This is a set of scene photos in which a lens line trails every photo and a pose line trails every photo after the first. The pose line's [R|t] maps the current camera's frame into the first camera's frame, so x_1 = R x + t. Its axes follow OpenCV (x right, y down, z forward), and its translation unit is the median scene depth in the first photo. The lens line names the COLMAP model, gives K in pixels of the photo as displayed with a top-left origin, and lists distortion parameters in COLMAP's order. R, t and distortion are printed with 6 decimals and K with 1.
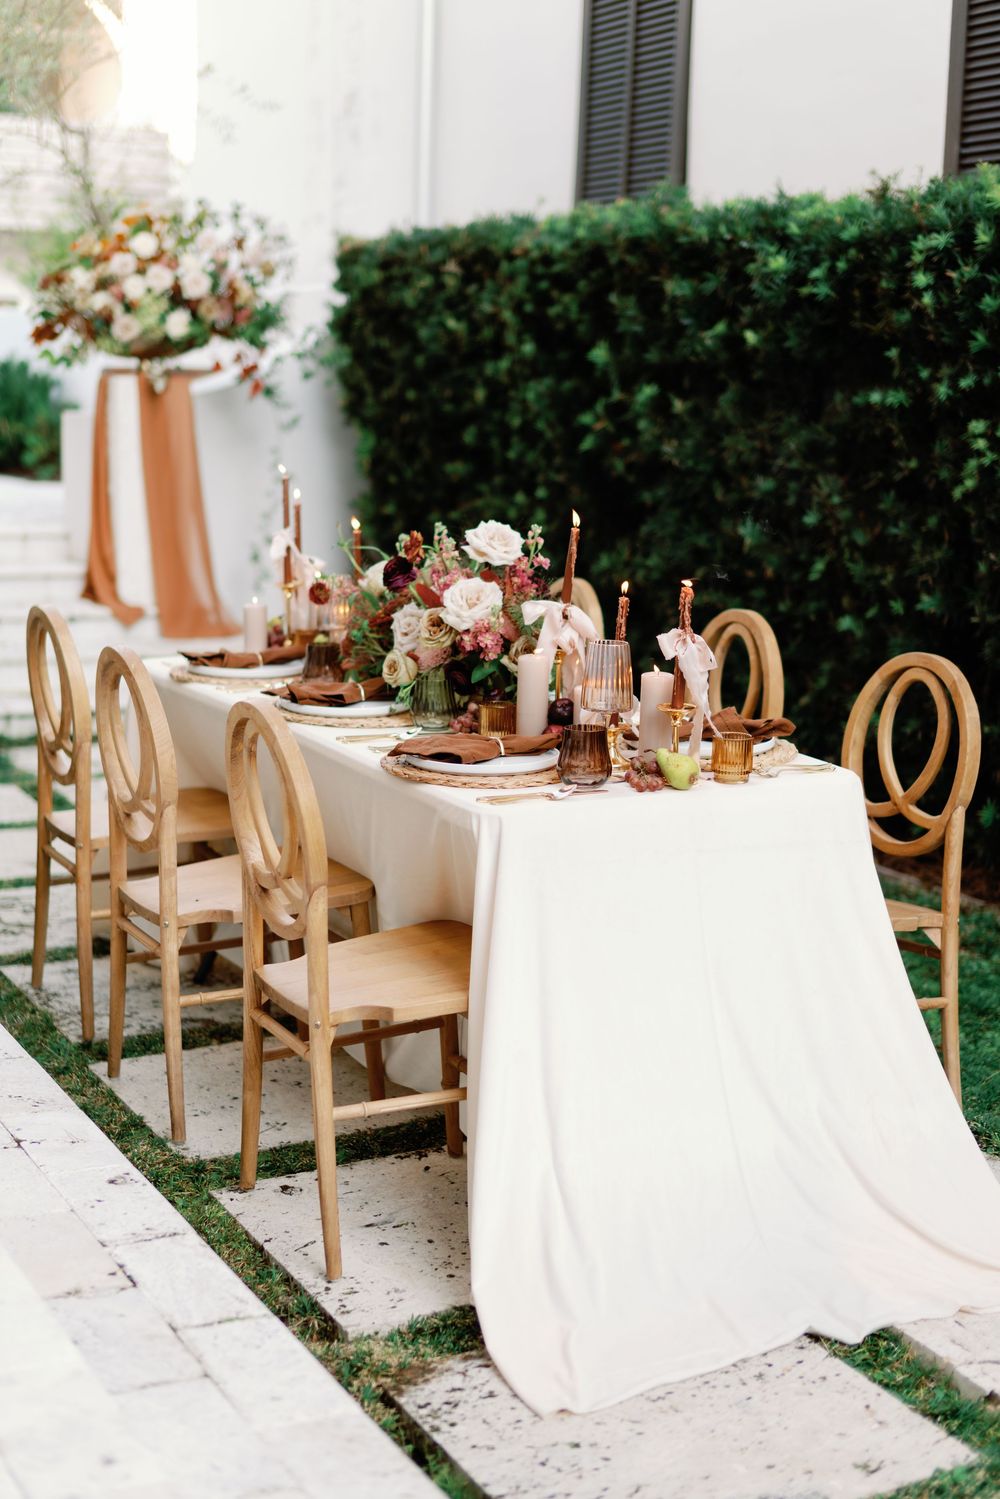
lens RADIAL K [[2158.6, 0, 500.0], [0, 2158.6, 749.5], [0, 0, 1]] dist [-0.026830, 0.058404]
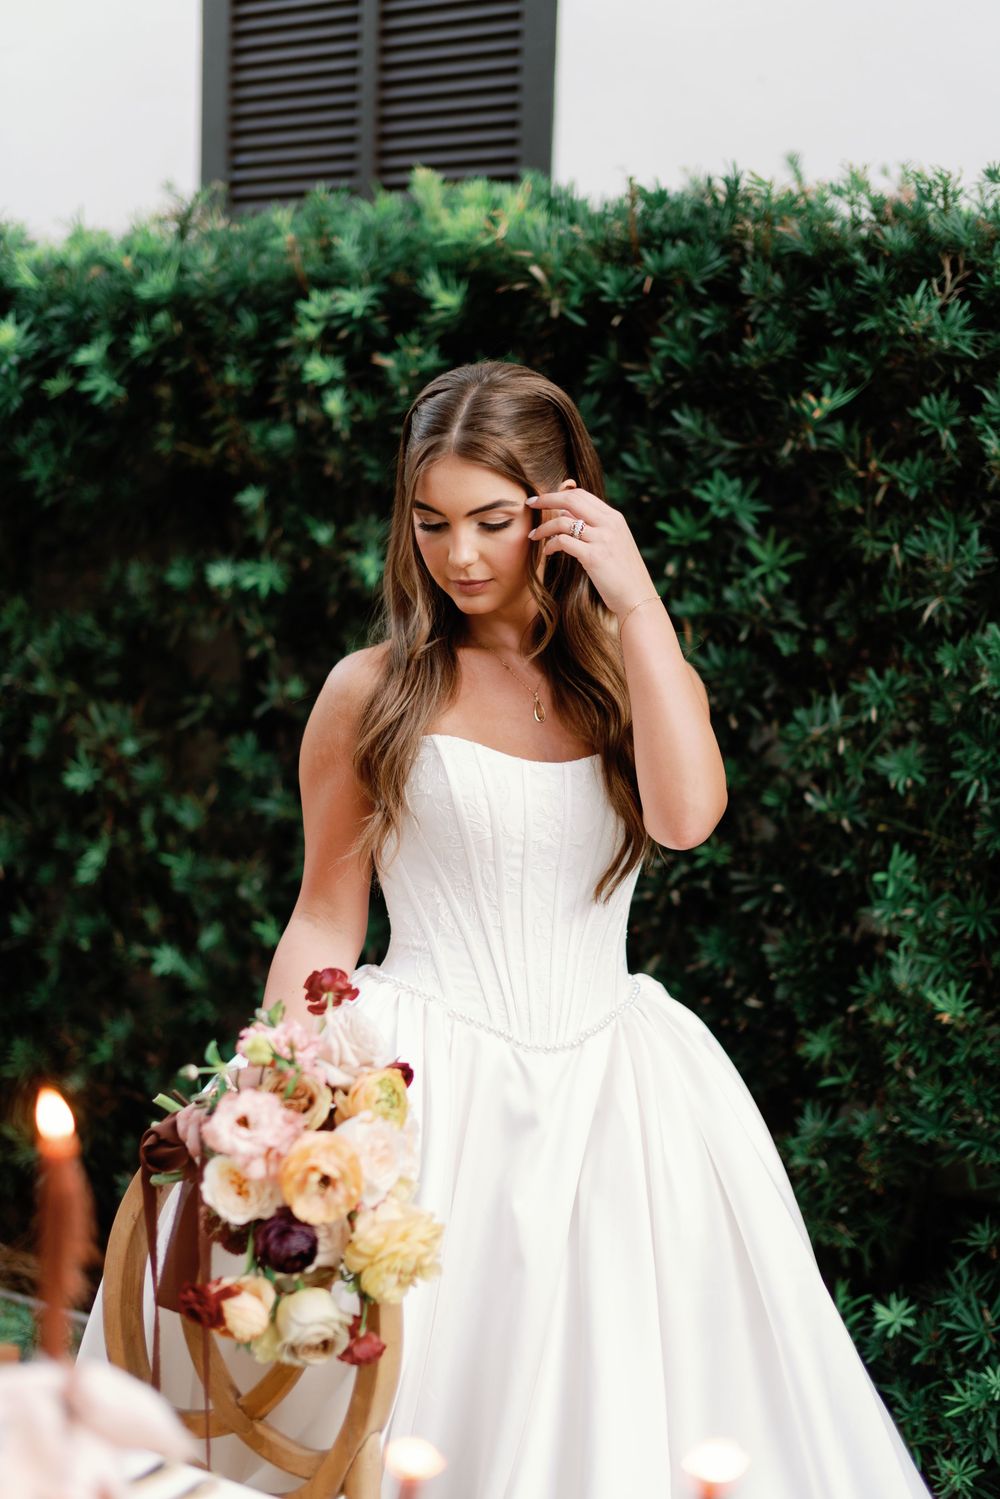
lens RADIAL K [[2158.6, 0, 500.0], [0, 2158.6, 749.5], [0, 0, 1]] dist [-0.026830, 0.058404]
pose [[0.872463, -0.055895, 0.485472, -0.039558], [0.080223, 0.996342, -0.029459, -0.093859], [-0.482050, 0.064648, 0.873756, 0.466425]]
